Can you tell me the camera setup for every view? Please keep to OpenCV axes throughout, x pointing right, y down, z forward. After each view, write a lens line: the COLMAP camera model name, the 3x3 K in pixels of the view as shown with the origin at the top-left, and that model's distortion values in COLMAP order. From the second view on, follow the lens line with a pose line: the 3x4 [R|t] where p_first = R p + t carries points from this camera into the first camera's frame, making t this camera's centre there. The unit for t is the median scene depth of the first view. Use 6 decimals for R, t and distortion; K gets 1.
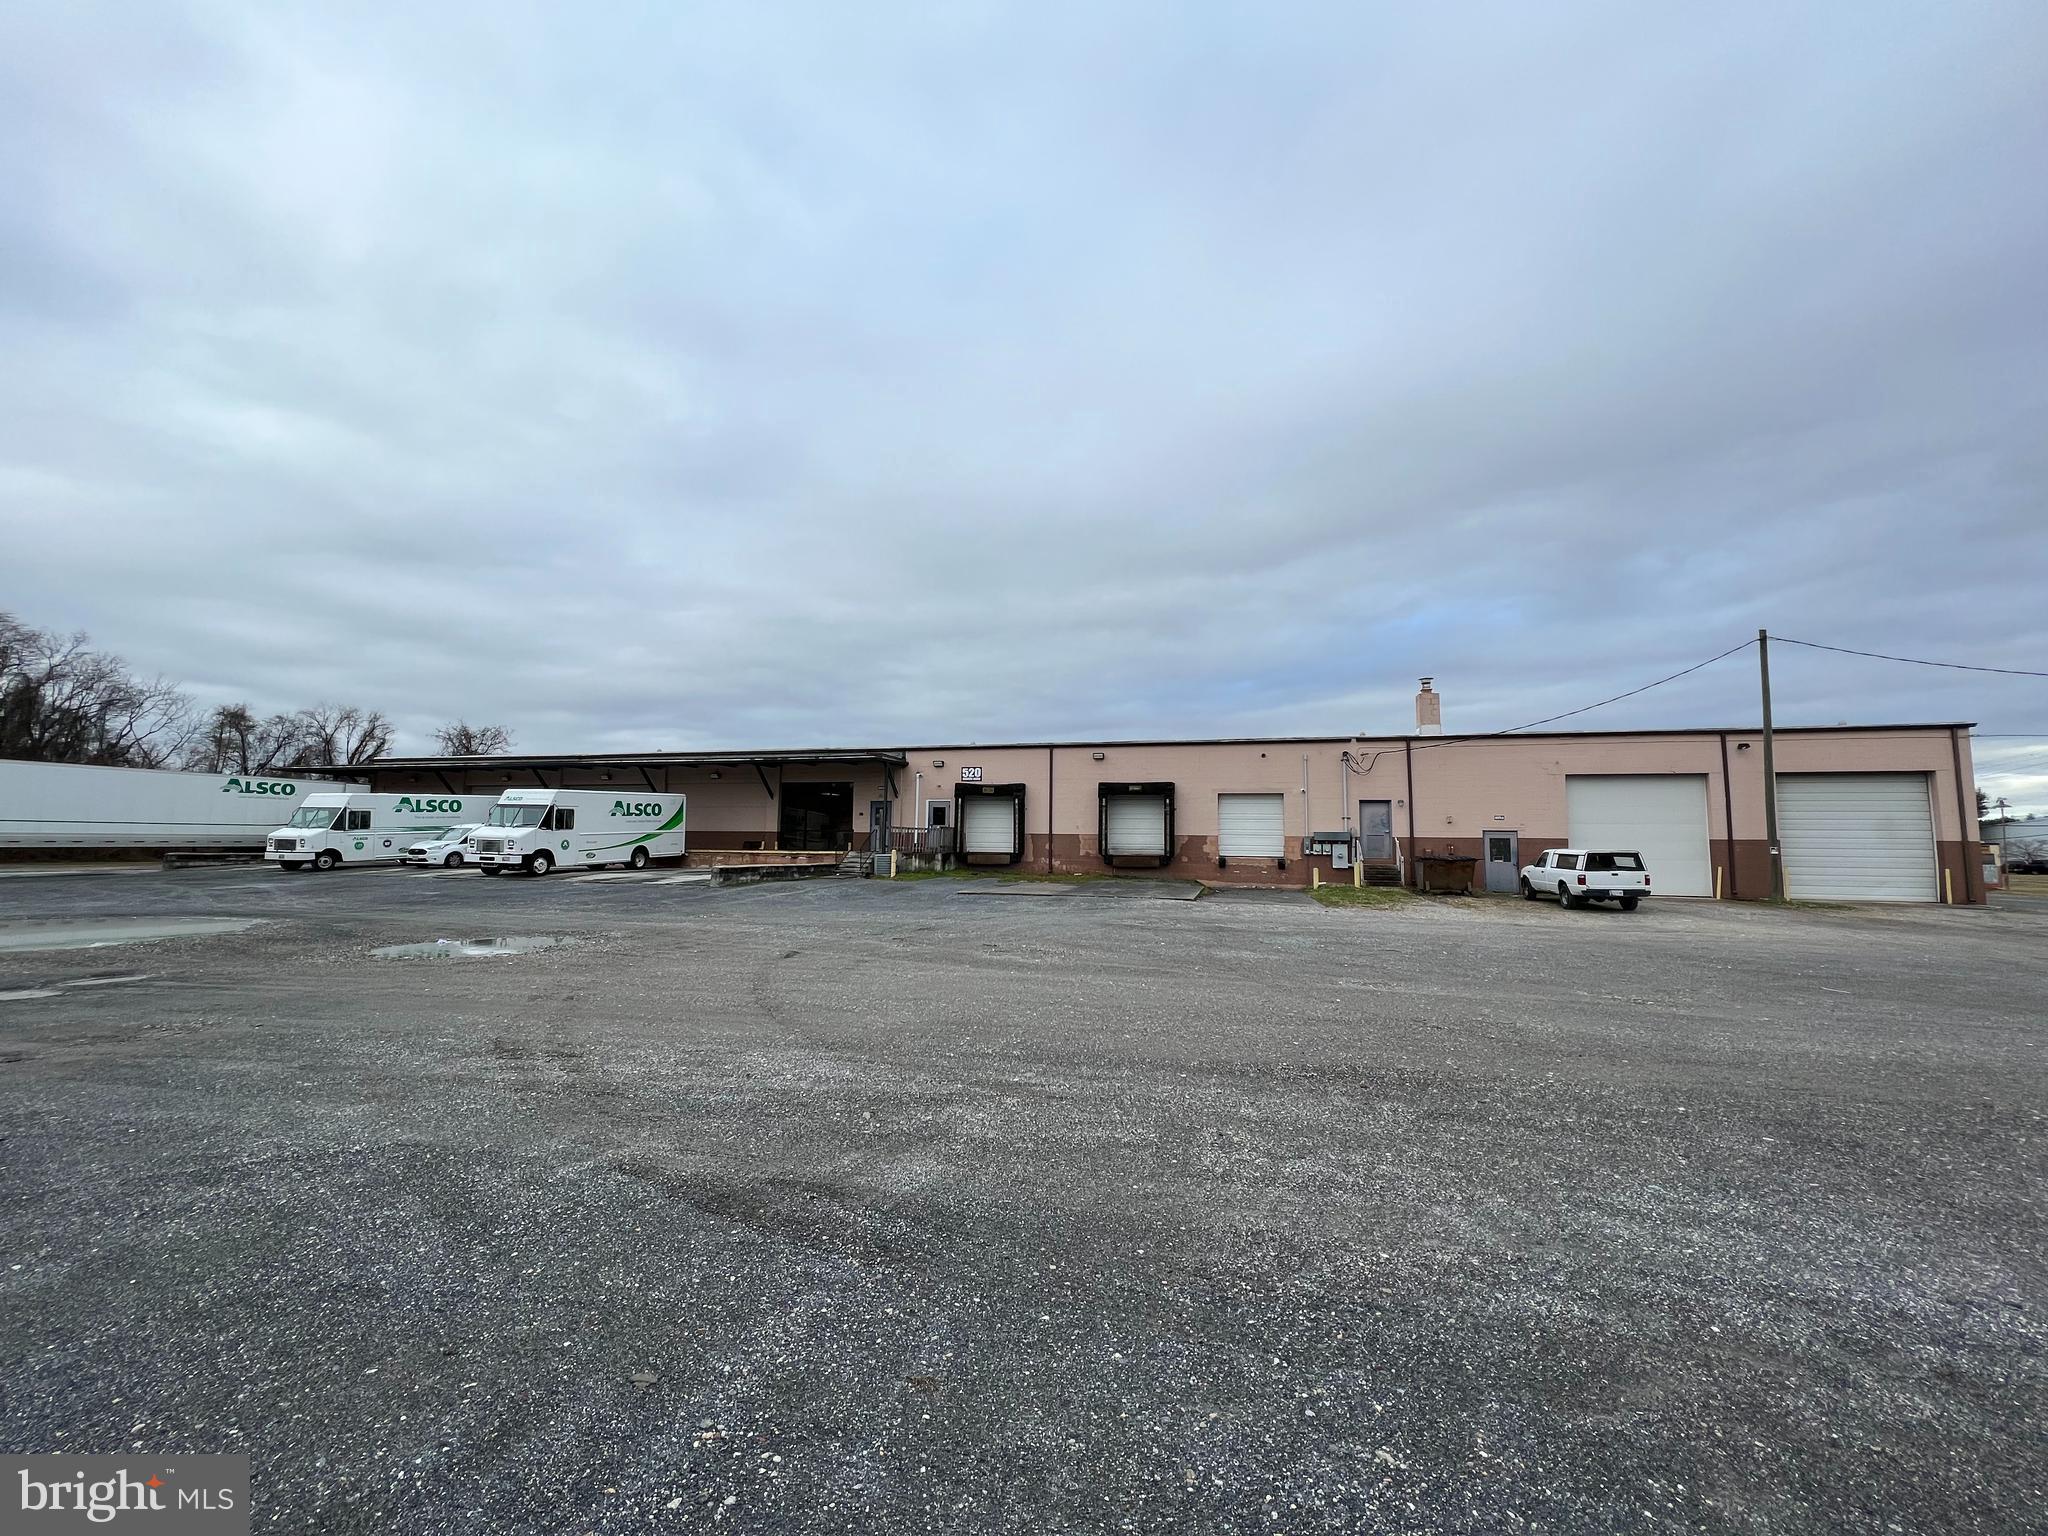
lens RADIAL K [[813.8, 0, 1020.4], [0, 813.8, 768.1], [0, 0, 1]] dist [-0.001724, -0.000185]
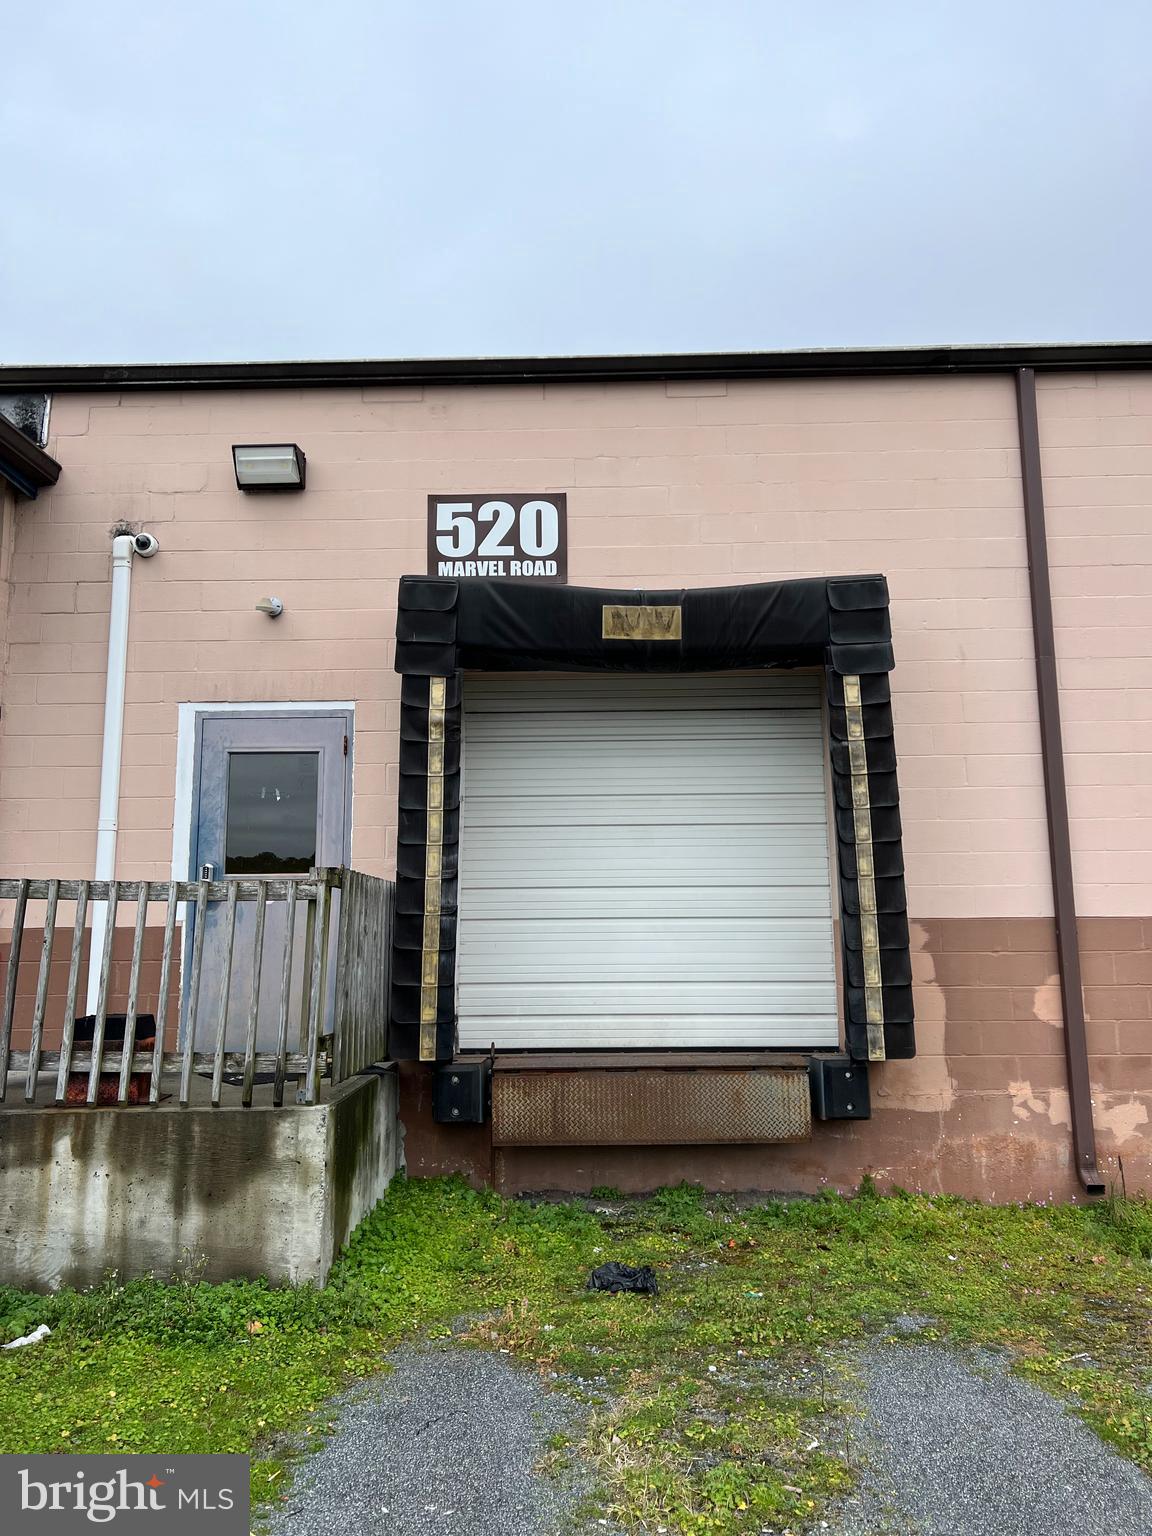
lens RADIAL K [[1143.4, 0, 576.6], [0, 1143.4, 772.7], [0, 0, 1]] dist [0.044792, -0.055394]
pose [[0.969042, 0.015680, 0.246396, -0.110972], [-0.000685, 0.998148, -0.060825, 0.073234], [-0.246894, 0.058773, 0.967259, 0.890153]]
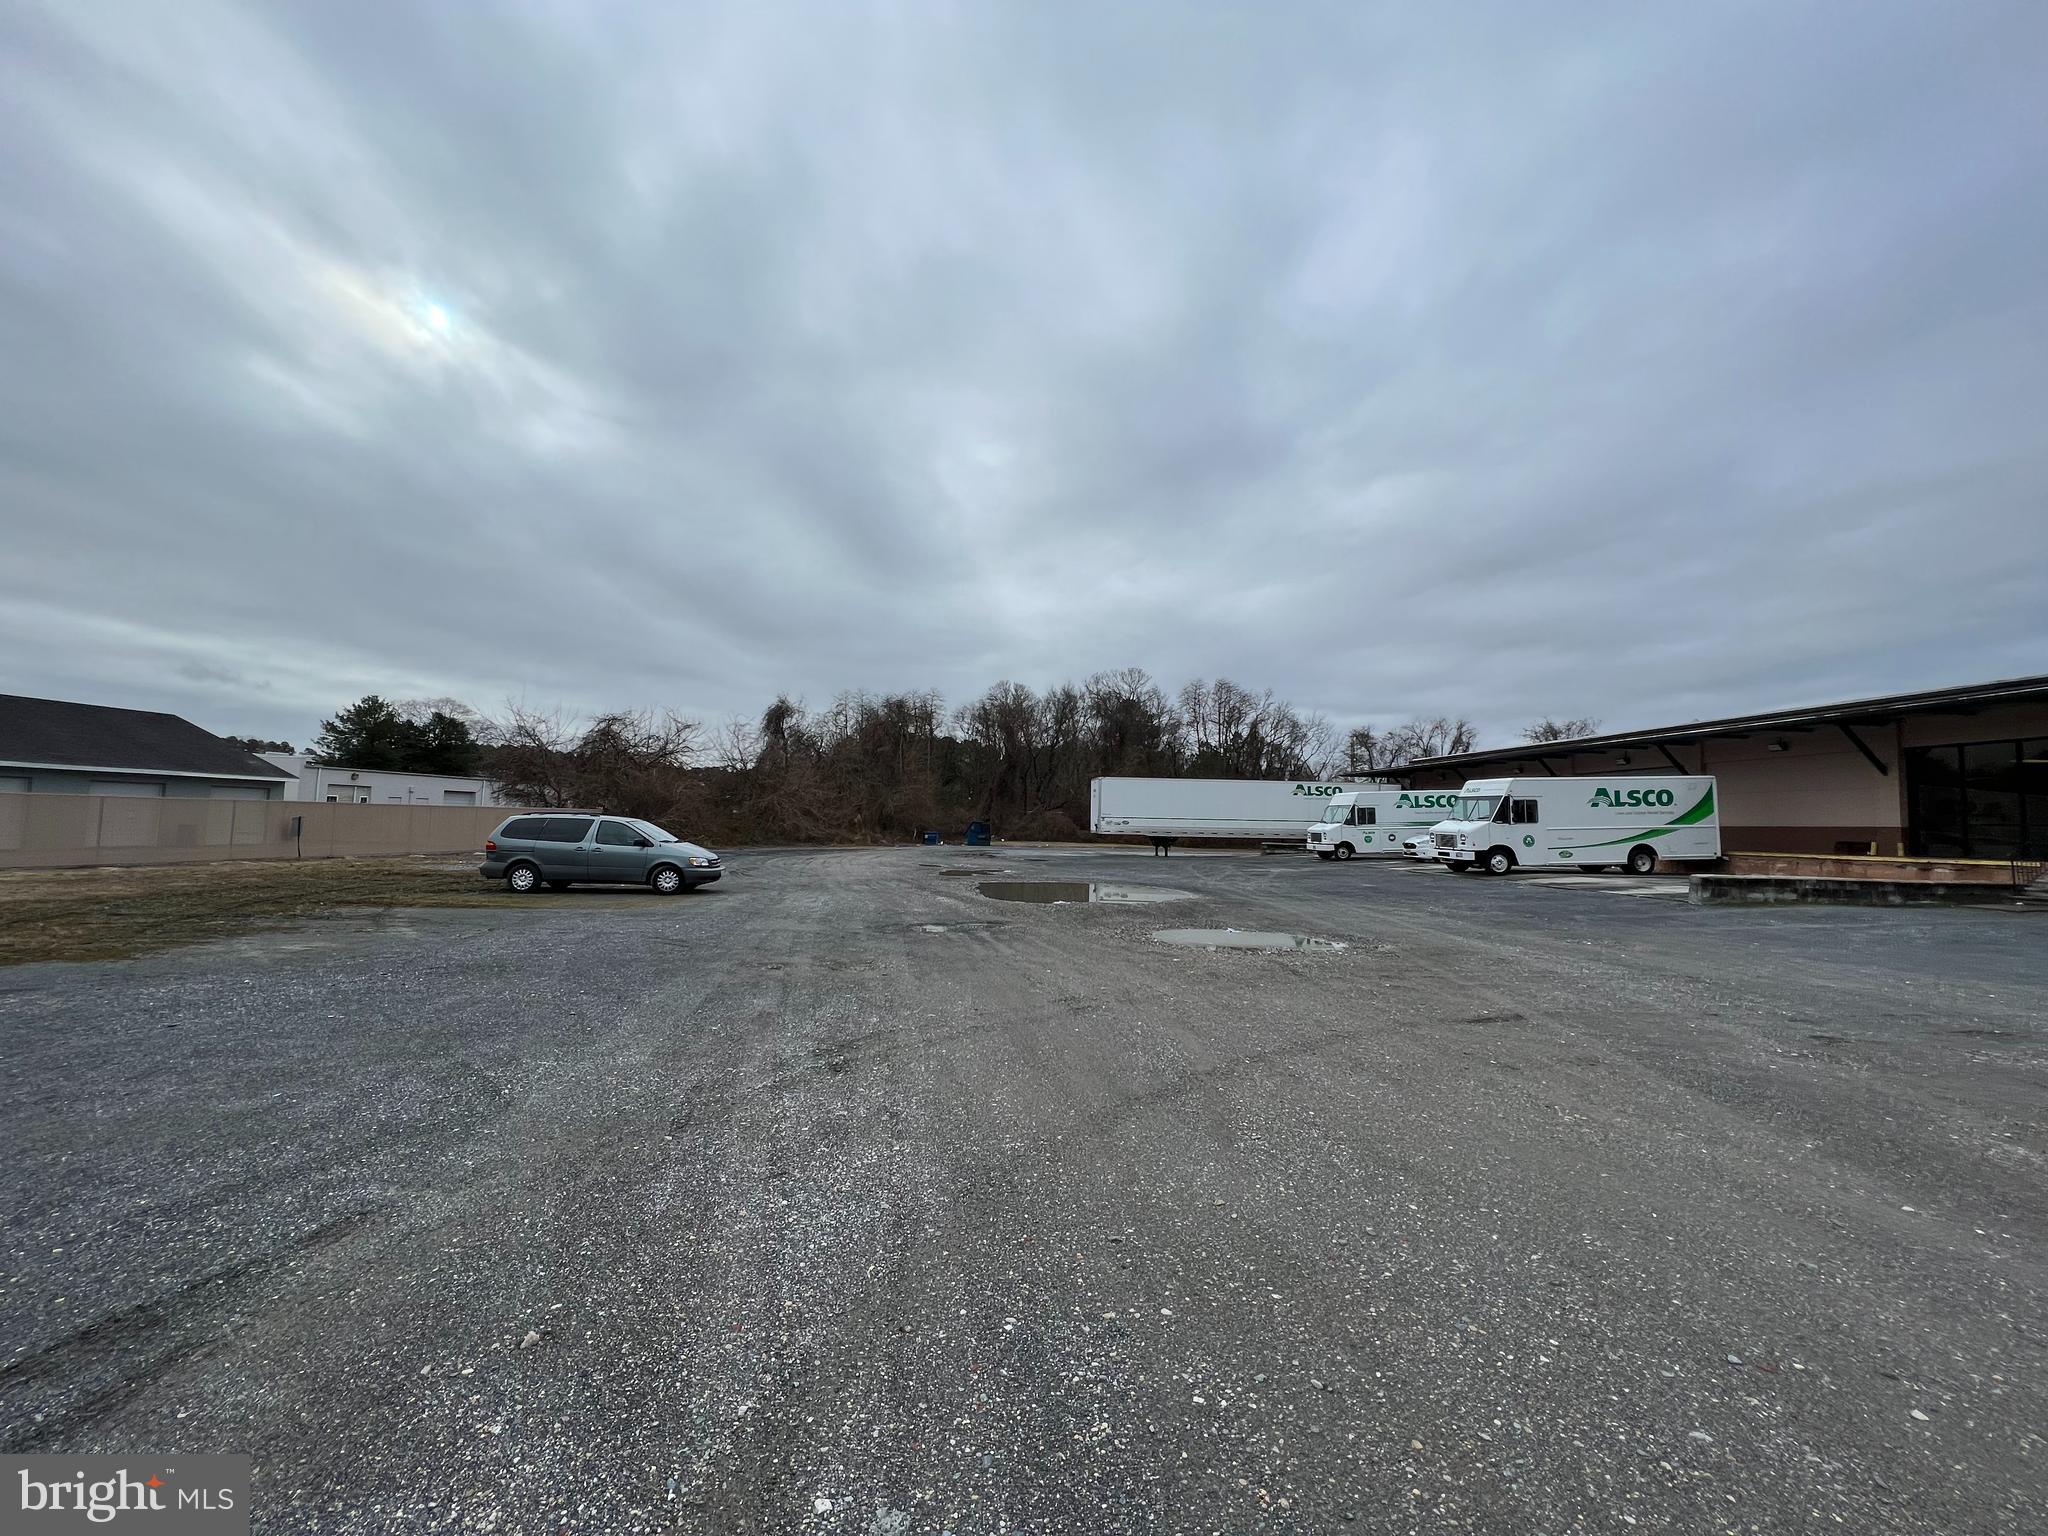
lens RADIAL K [[813.8, 0, 1020.4], [0, 813.8, 768.1], [0, 0, 1]] dist [-0.001724, -0.000185]
pose [[0.341025, -0.067876, -0.937600, 0.068250], [0.068911, 0.996511, -0.047077, 0.019113], [0.937525, -0.048556, 0.344513, 0.185751]]
